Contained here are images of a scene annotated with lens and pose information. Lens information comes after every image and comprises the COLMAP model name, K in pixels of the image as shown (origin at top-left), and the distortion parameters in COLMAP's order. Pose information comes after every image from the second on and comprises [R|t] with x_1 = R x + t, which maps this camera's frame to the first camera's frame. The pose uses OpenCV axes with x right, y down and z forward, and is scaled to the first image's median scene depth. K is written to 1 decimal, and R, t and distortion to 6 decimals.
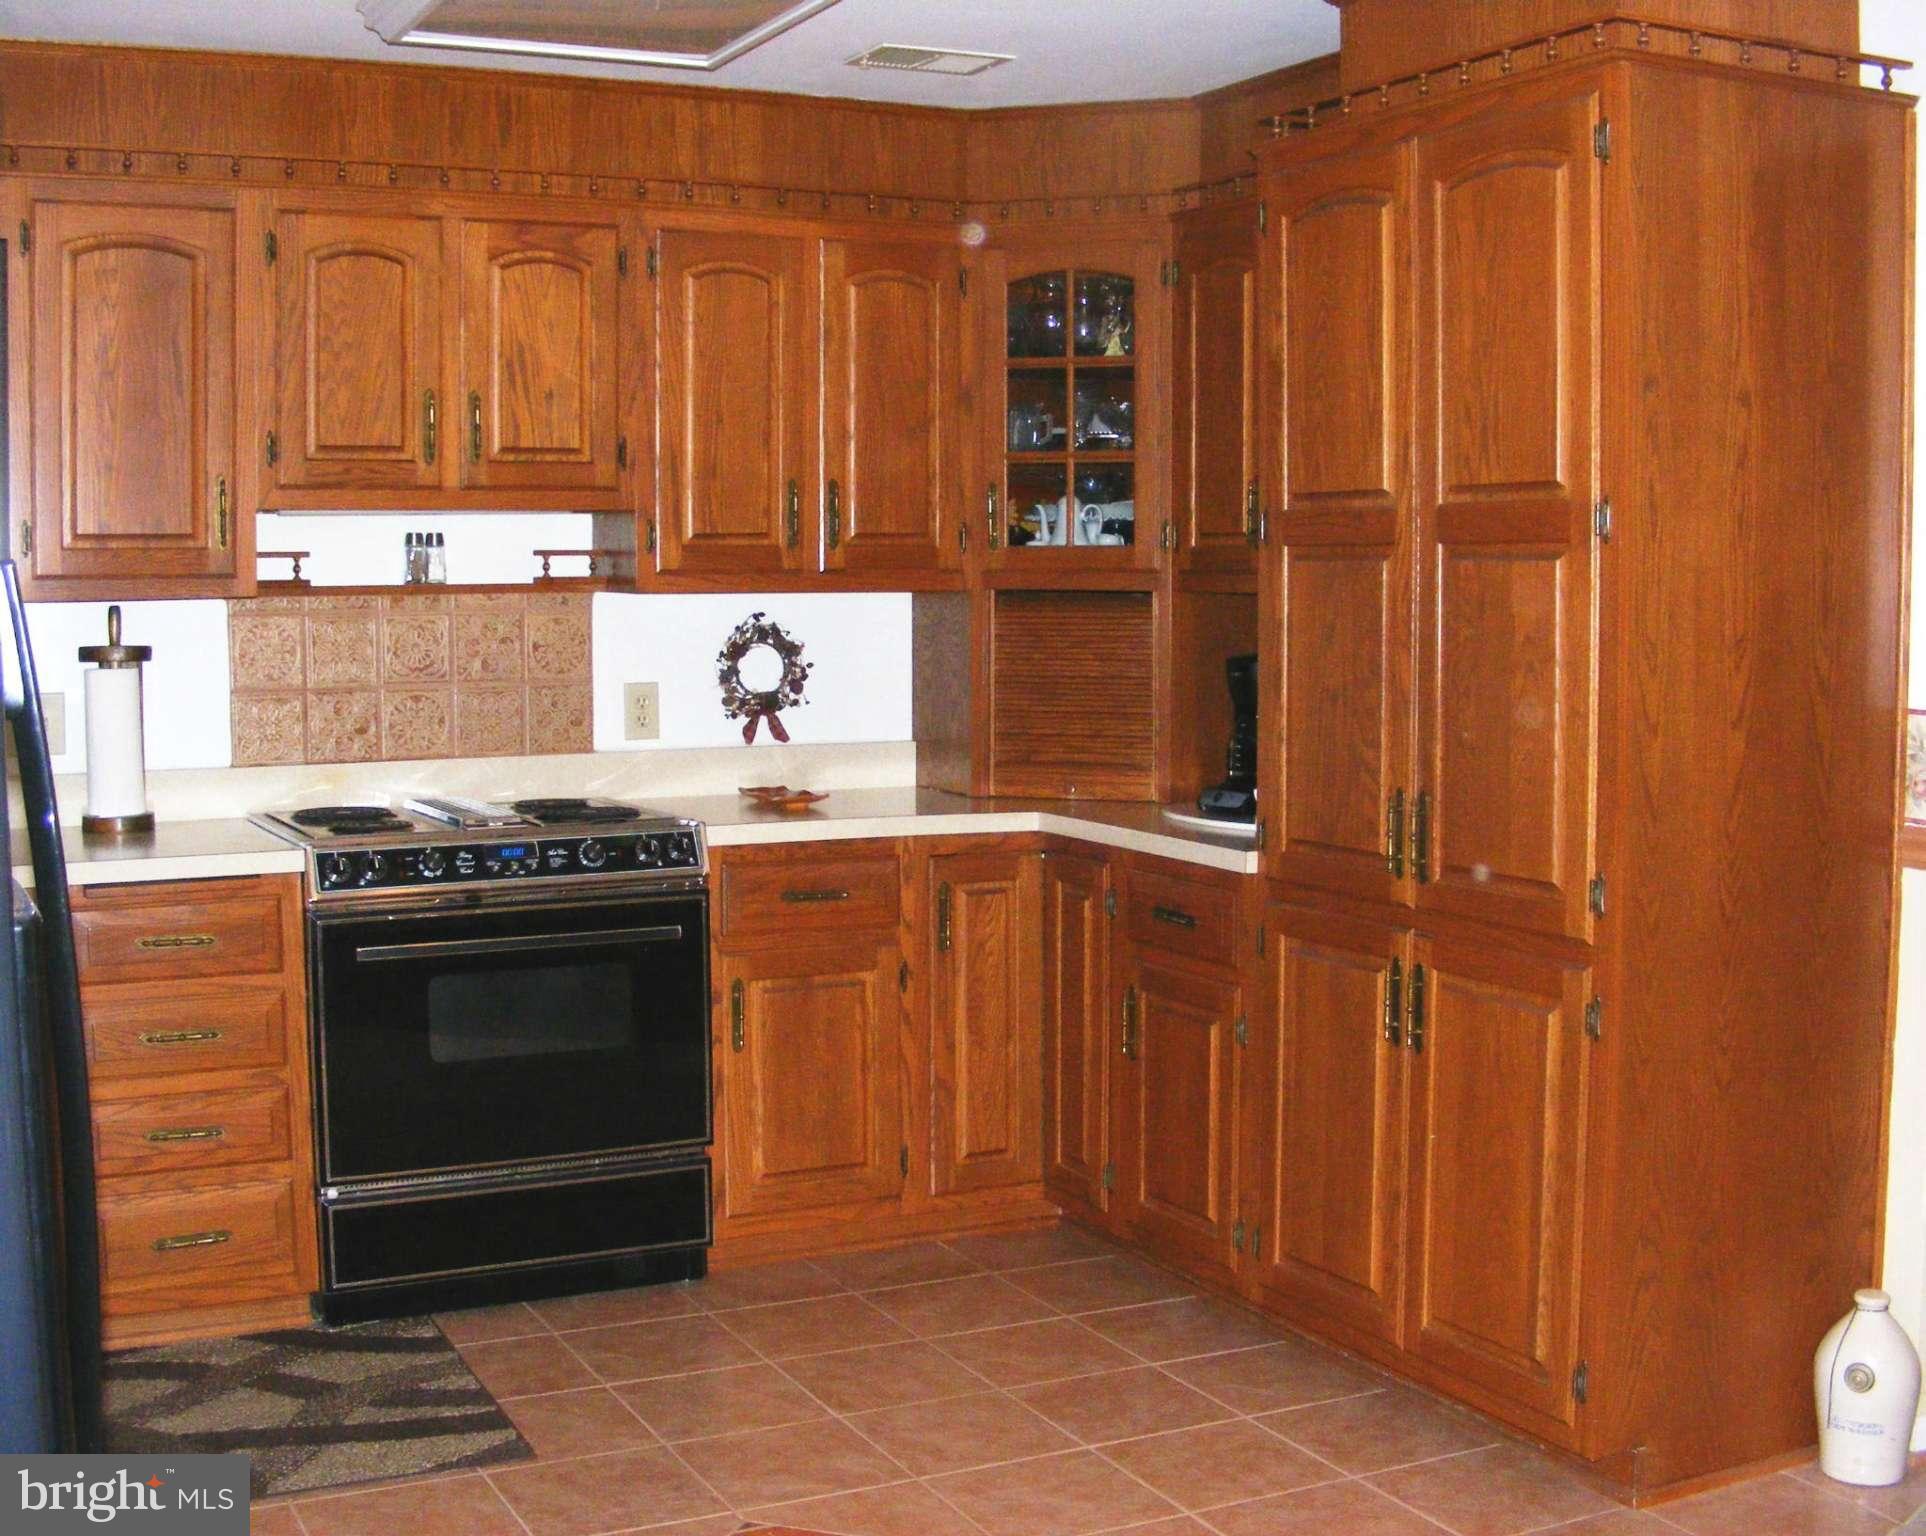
lens RADIAL K [[2456.3, 0, 963.0], [0, 2456.3, 768.0], [0, 0, 1]] dist [-0.144774, 0.045053]
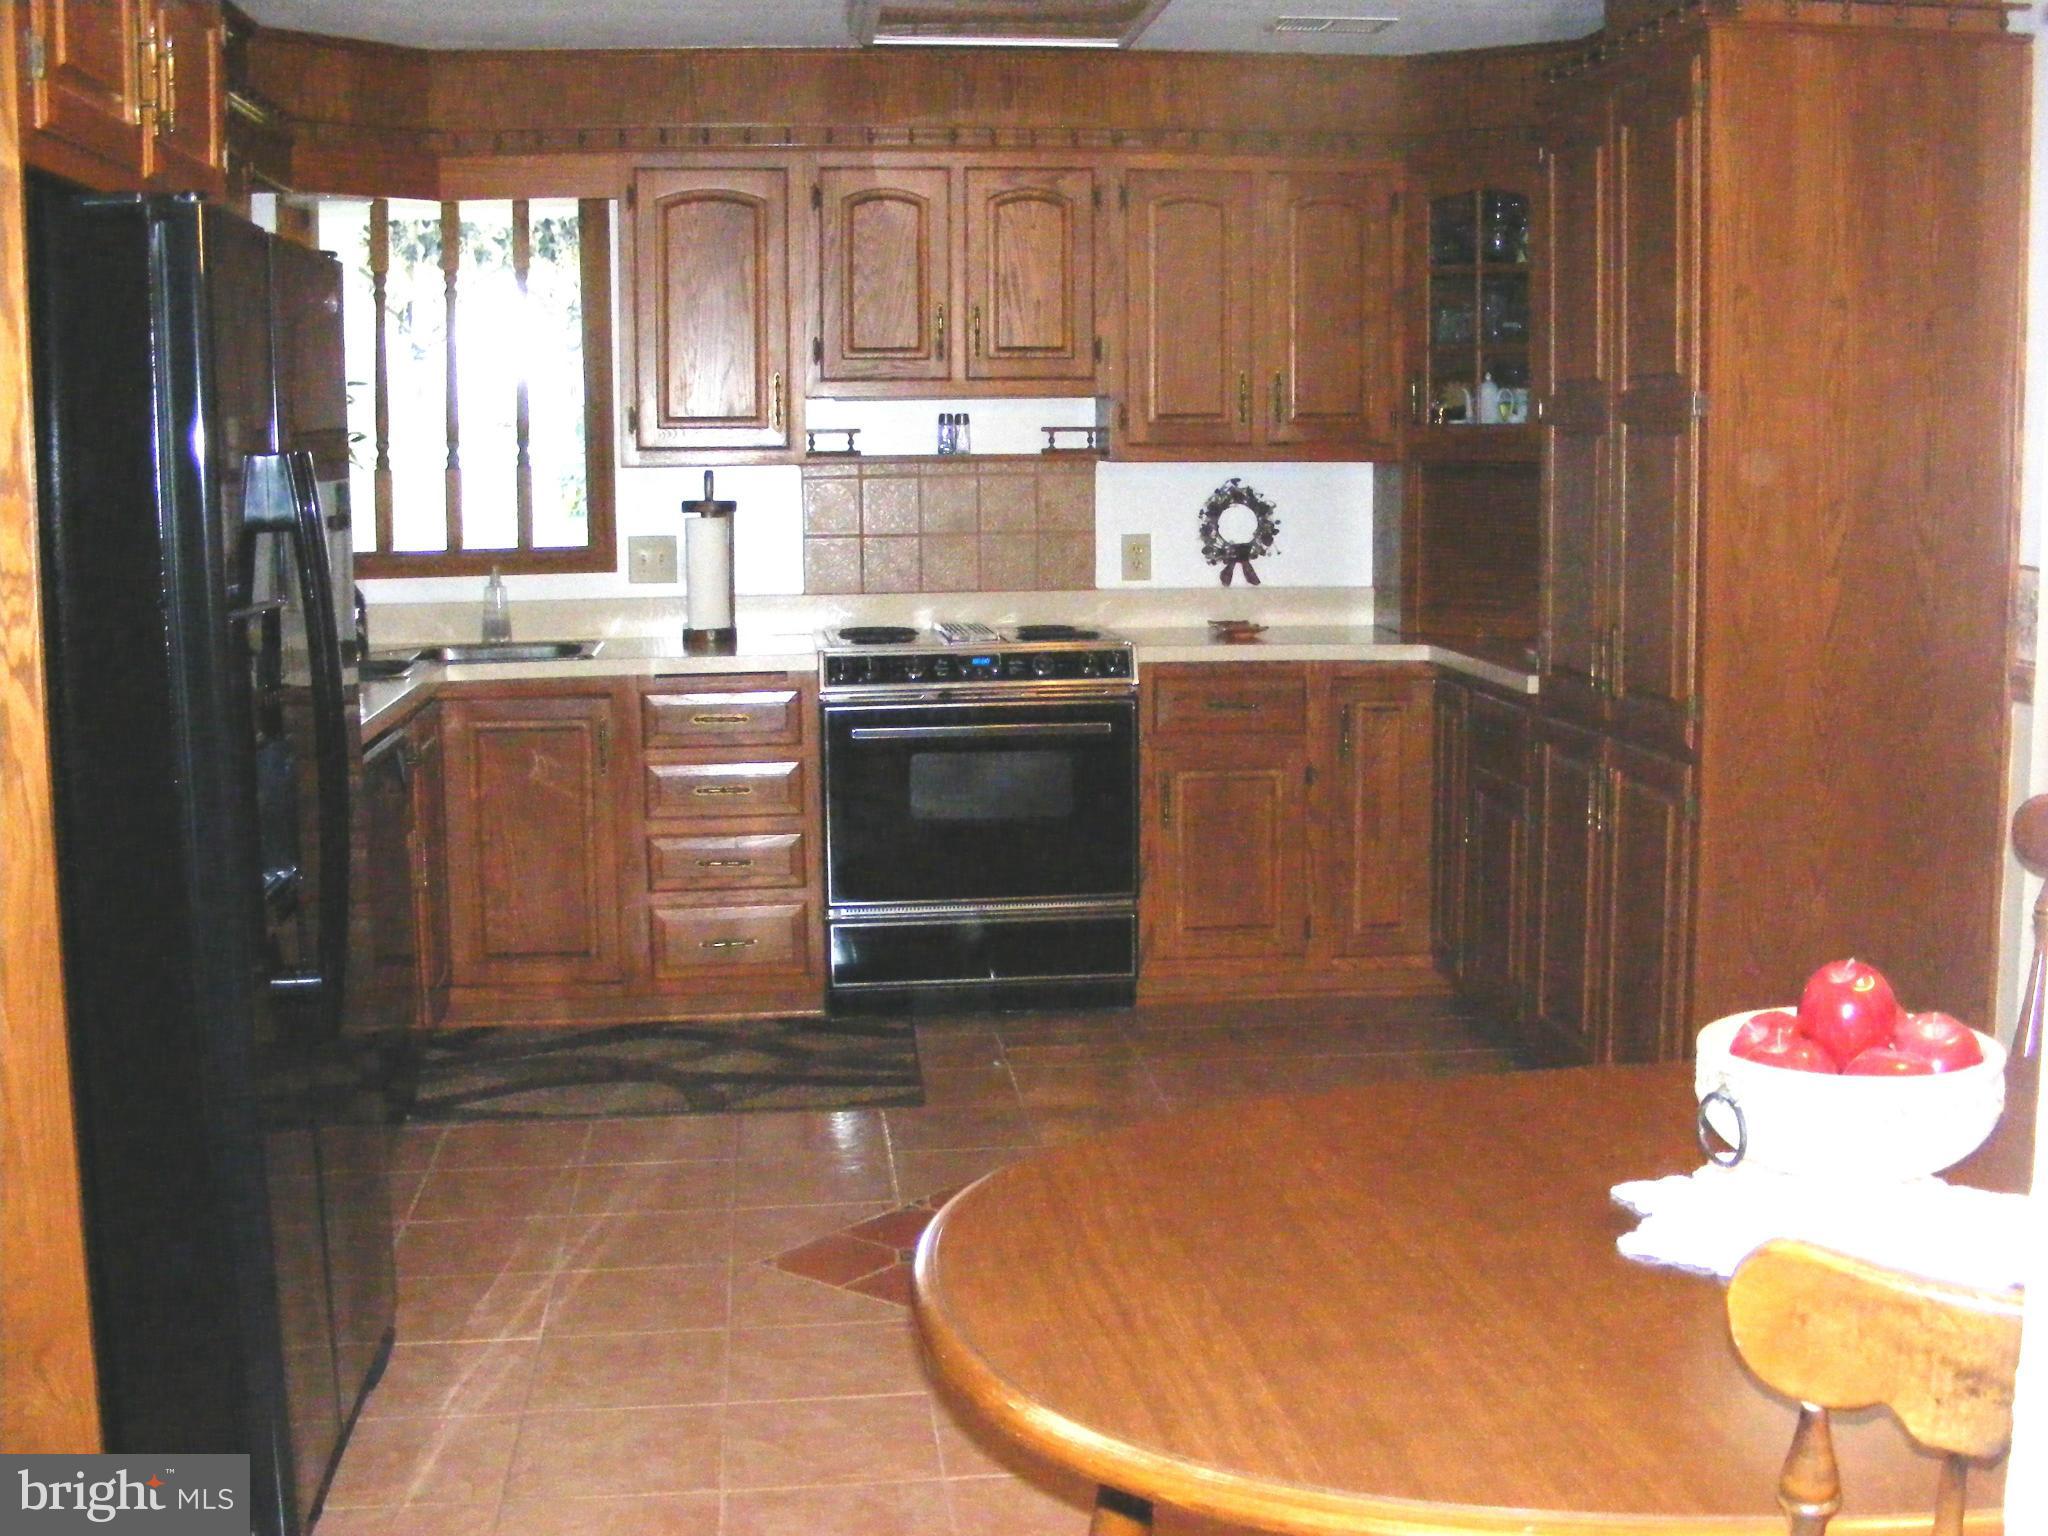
lens RADIAL K [[2389.9, 0, 1024.0], [0, 2389.9, 768.0], [0, 0, 1]] dist [-0.169578, 0.015055]
pose [[0.945478, 0.040016, -0.323218, 0.225744], [-0.022193, 0.998032, 0.058642, 0.014518], [0.324929, -0.048272, 0.944506, -0.172696]]
